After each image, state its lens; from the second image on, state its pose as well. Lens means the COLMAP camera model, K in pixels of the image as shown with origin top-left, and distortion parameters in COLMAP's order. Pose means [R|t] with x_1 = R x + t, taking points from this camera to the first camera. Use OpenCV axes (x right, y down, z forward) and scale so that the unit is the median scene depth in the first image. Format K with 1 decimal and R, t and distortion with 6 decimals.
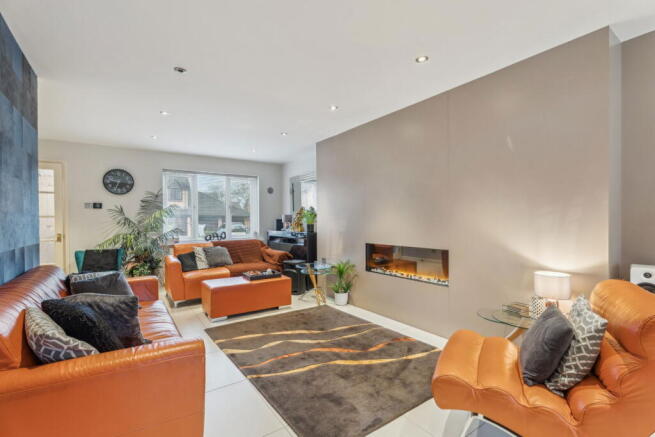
lens RADIAL K [[299.9, 0, 328.2], [0, 299.9, 220.9], [0, 0, 1]] dist [0.000531, 0.000084]
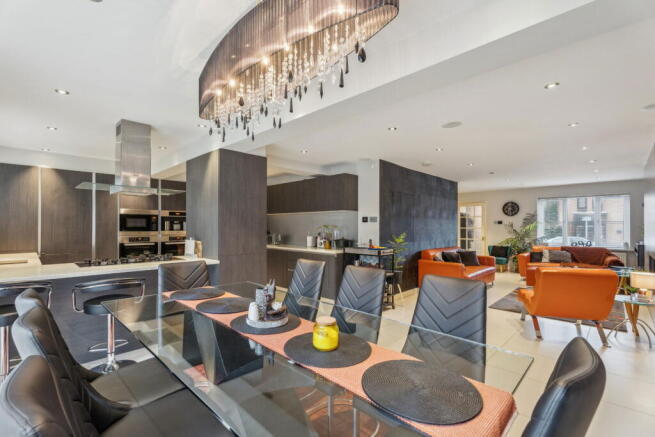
lens RADIAL K [[299.9, 0, 327.3], [0, 299.9, 222.1], [0, 0, 1]] dist [0.000531, 0.000084]
pose [[0.201082, -0.004467, -0.979564, 0.800798], [-0.005541, 0.999968, -0.005697, -0.035134], [0.979559, 0.006574, 0.201050, -0.409690]]
